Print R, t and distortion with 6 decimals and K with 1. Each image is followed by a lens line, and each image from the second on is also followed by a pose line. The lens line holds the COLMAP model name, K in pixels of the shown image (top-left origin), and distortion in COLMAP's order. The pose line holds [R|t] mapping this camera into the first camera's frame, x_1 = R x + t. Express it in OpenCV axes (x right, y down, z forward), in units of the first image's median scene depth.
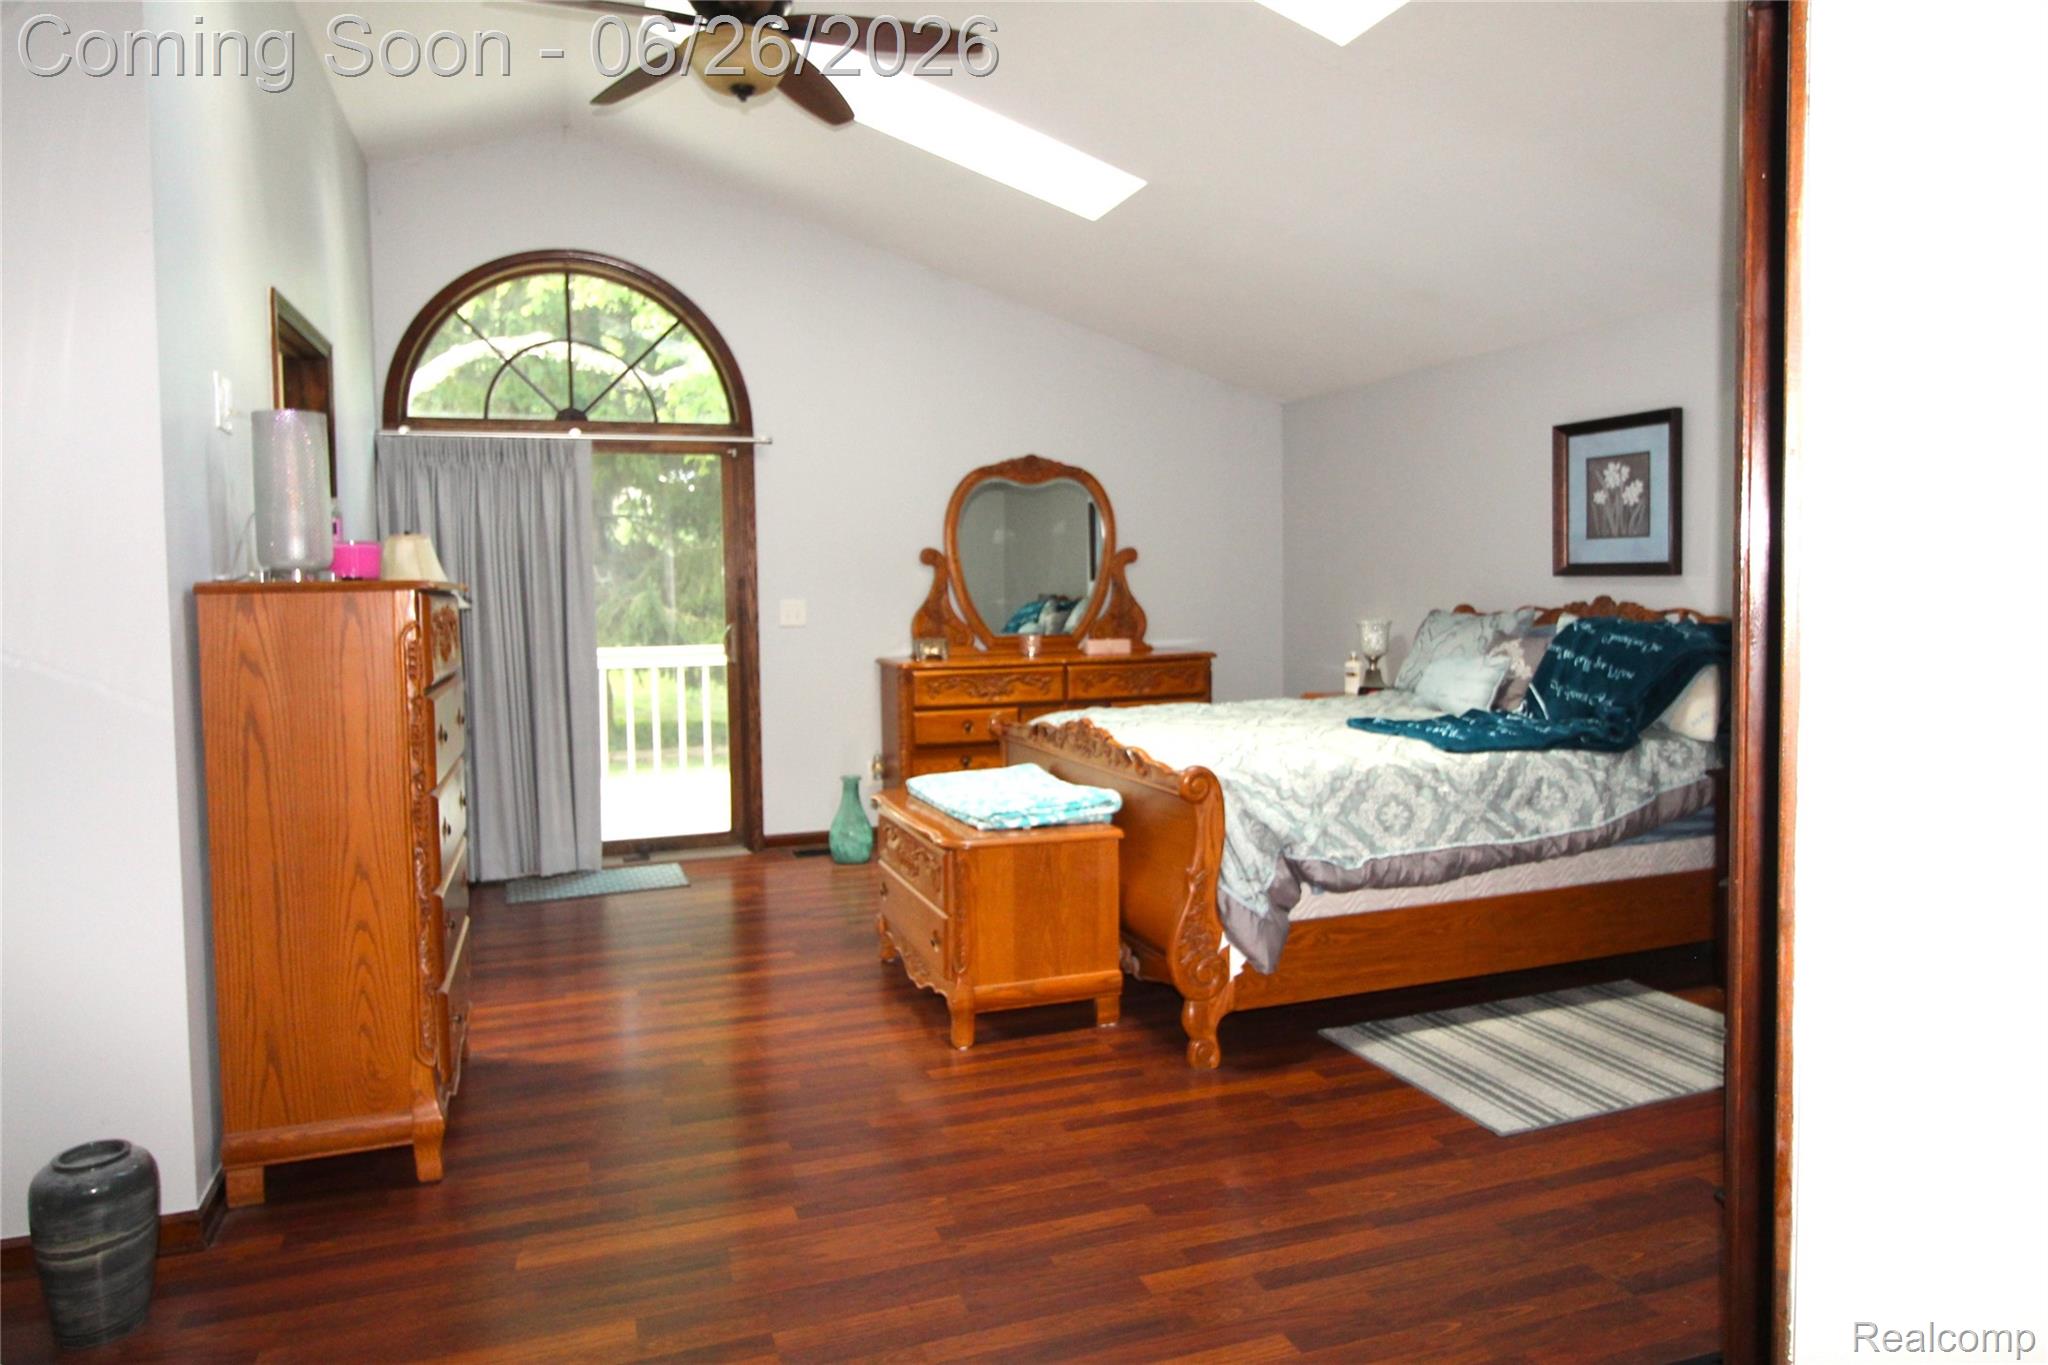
lens RADIAL K [[1140.7, 0, 1031.6], [0, 1140.7, 647.7], [0, 0, 1]] dist [0.020770, -0.026958]
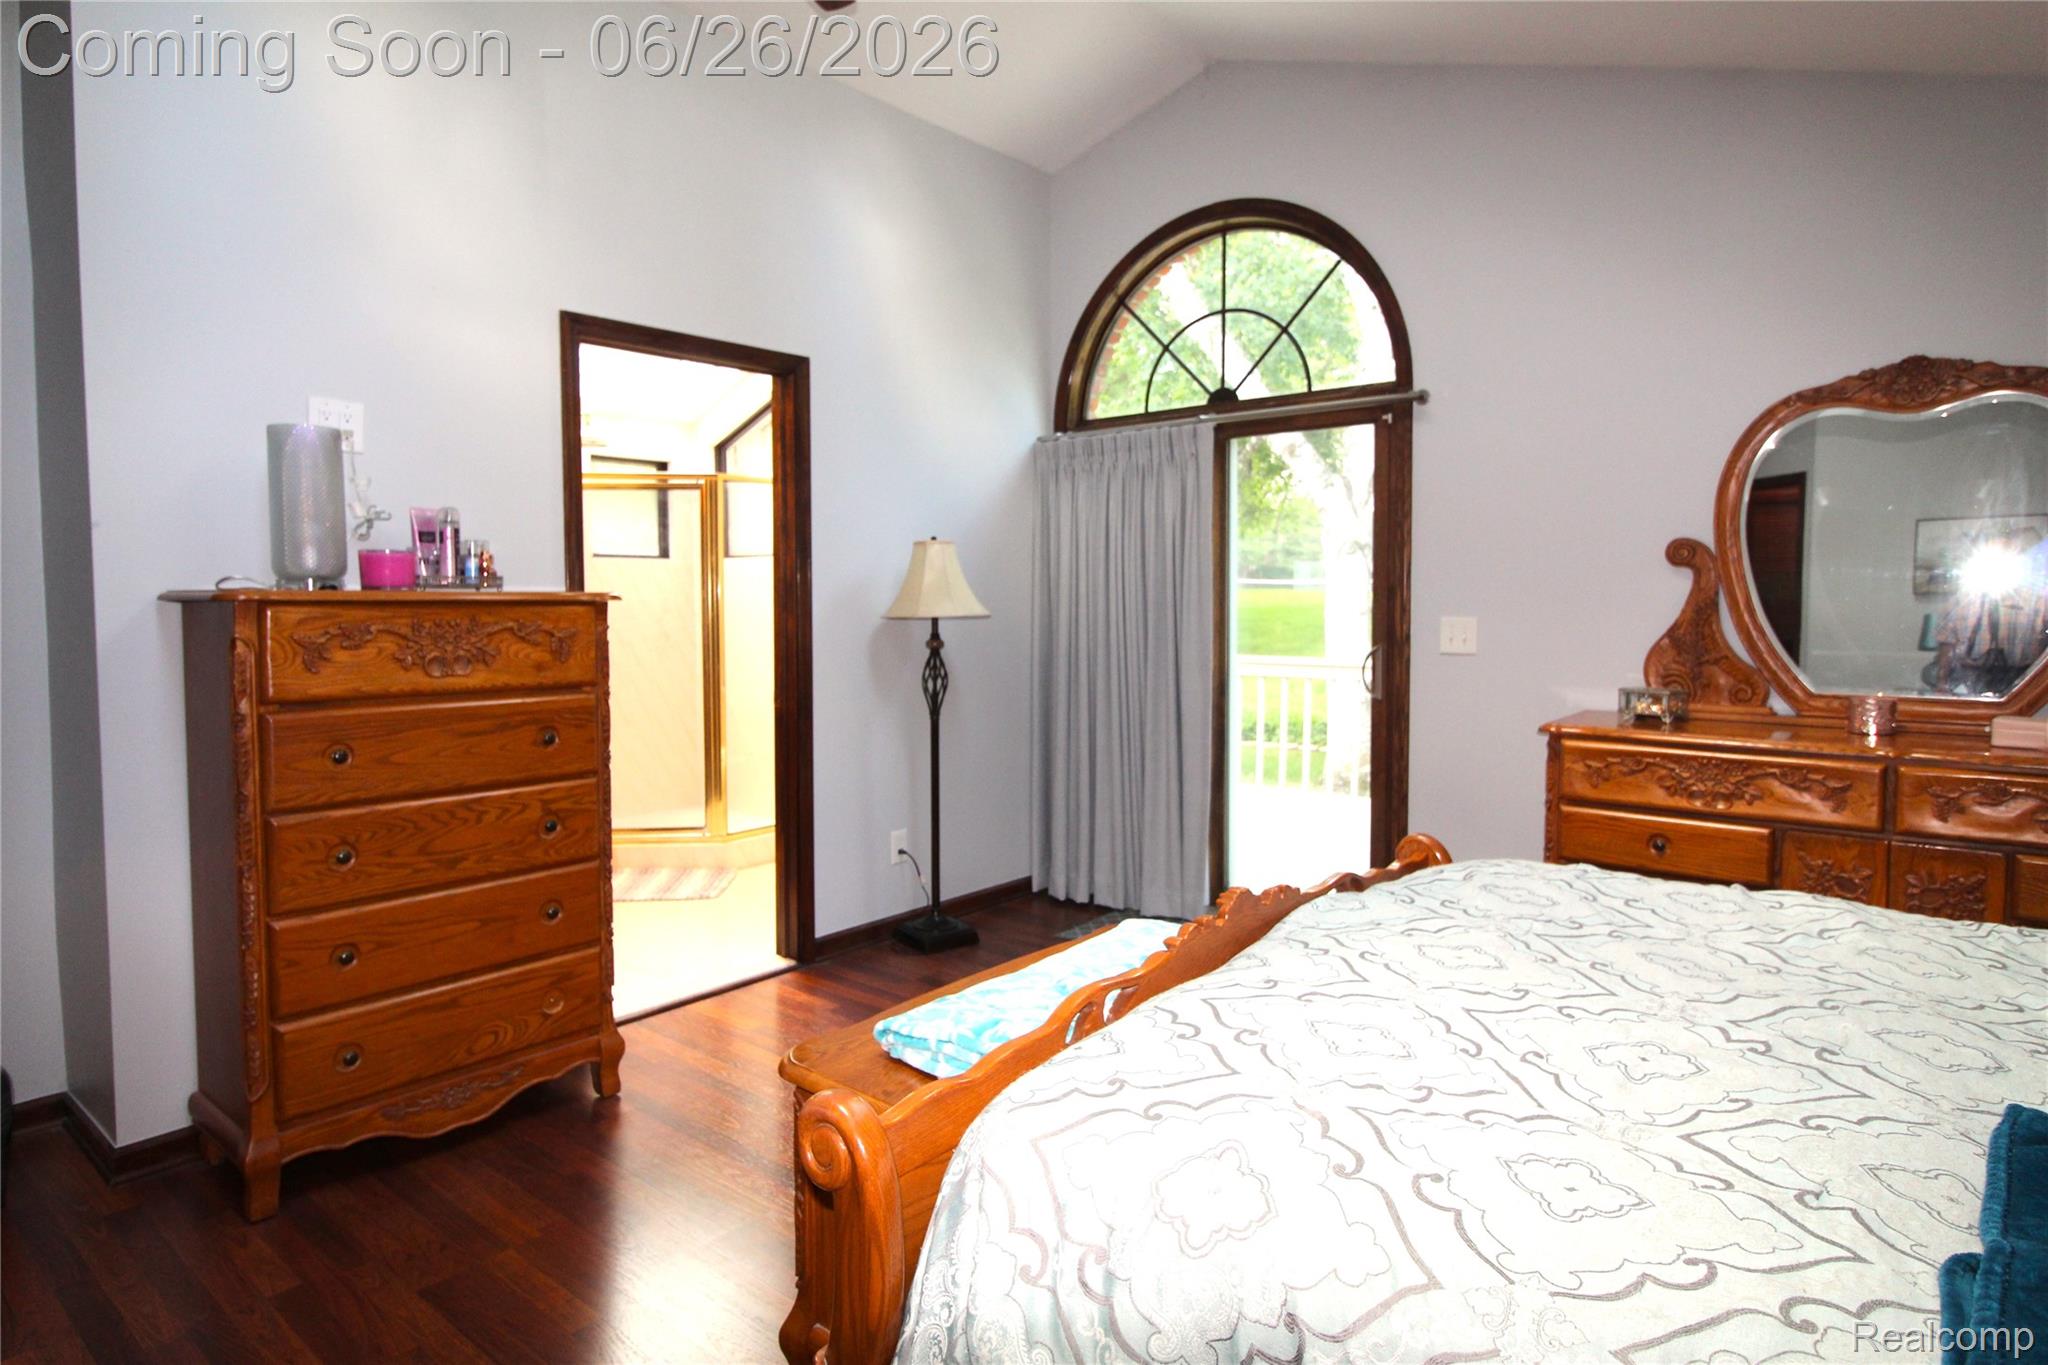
lens RADIAL K [[1140.7, 0, 1031.6], [0, 1140.7, 647.7], [0, 0, 1]] dist [0.020770, -0.026958]
pose [[0.557219, 0.051937, -0.828740, 0.223605], [-0.055397, 0.998144, 0.025307, -0.025292], [0.828516, 0.031809, 0.559061, 0.370647]]
